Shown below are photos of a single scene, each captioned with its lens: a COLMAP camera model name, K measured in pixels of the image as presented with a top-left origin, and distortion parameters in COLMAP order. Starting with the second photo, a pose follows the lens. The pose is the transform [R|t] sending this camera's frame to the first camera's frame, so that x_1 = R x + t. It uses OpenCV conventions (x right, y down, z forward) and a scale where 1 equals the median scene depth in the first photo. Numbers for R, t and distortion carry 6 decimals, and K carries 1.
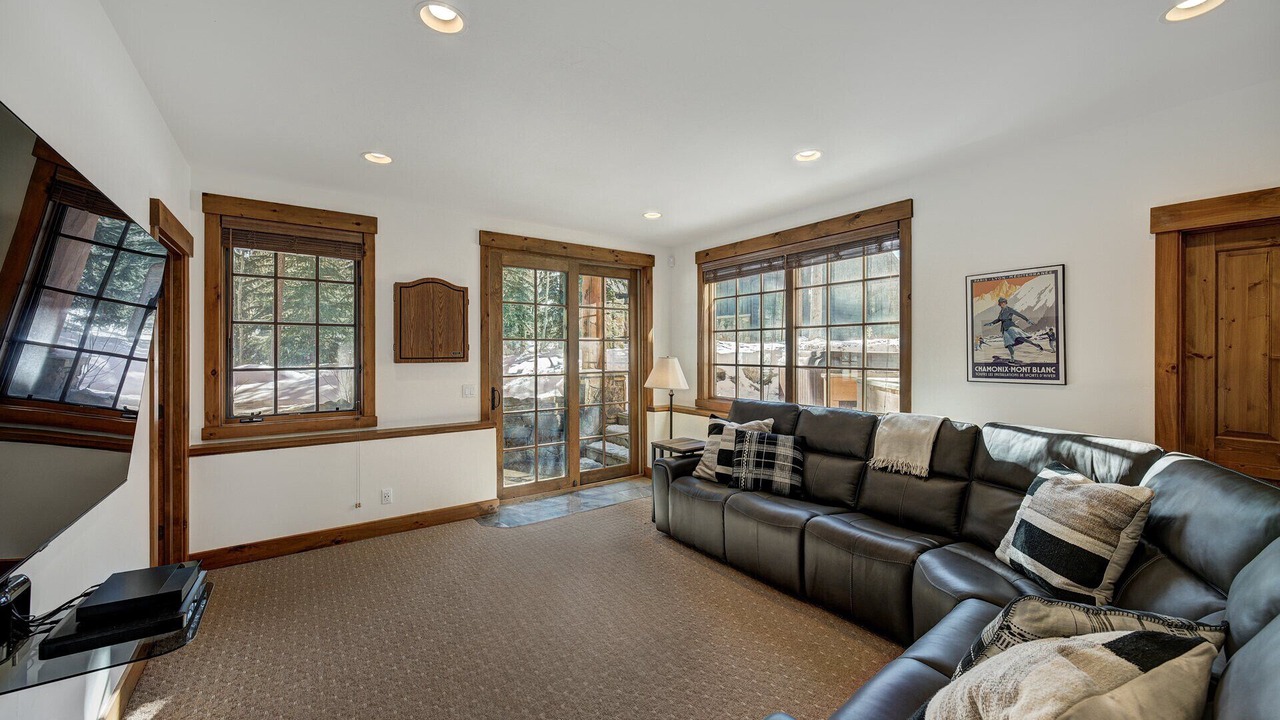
lens RADIAL K [[517.1, 0, 645.7], [0, 517.1, 352.4], [0, 0, 1]] dist [-0.004206, -0.000680]
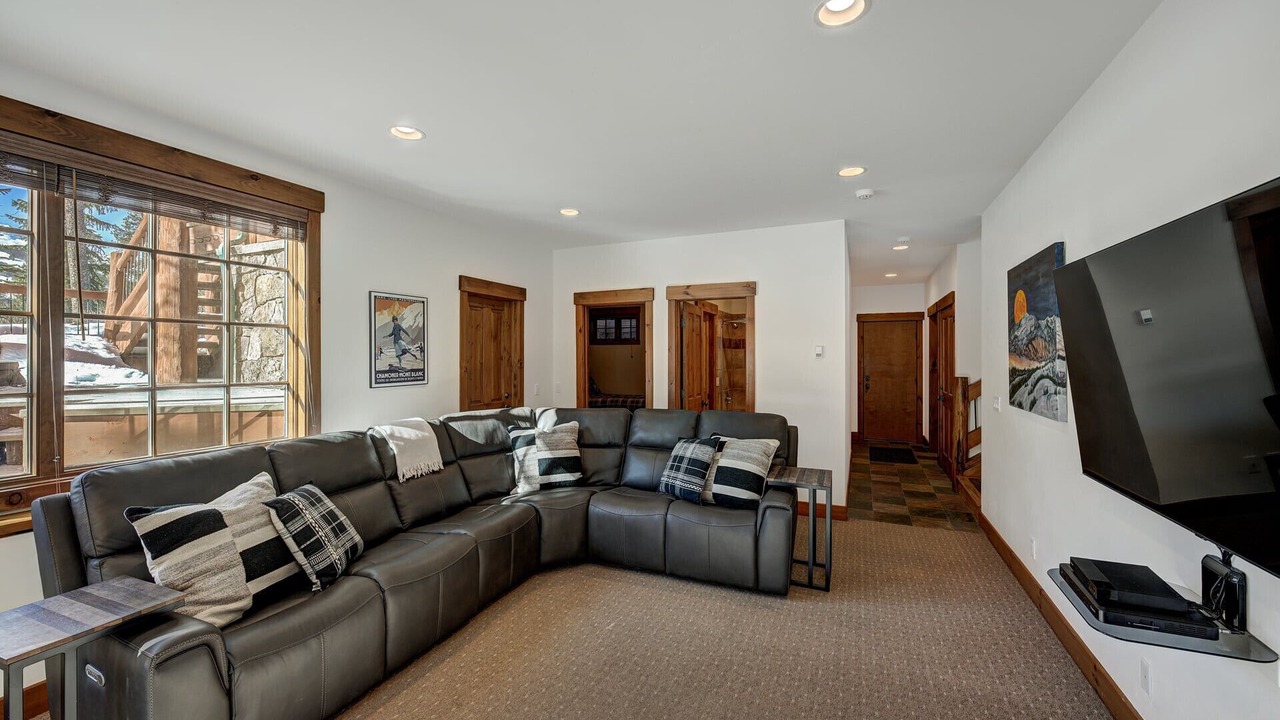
lens RADIAL K [[517.1, 0, 645.1], [0, 517.1, 352.8], [0, 0, 1]] dist [-0.004206, -0.000680]
pose [[-0.541599, 0.003833, 0.840628, -0.643814], [-0.001361, 0.999984, -0.005437, -0.013739], [-0.840636, -0.004088, -0.541585, 1.179704]]
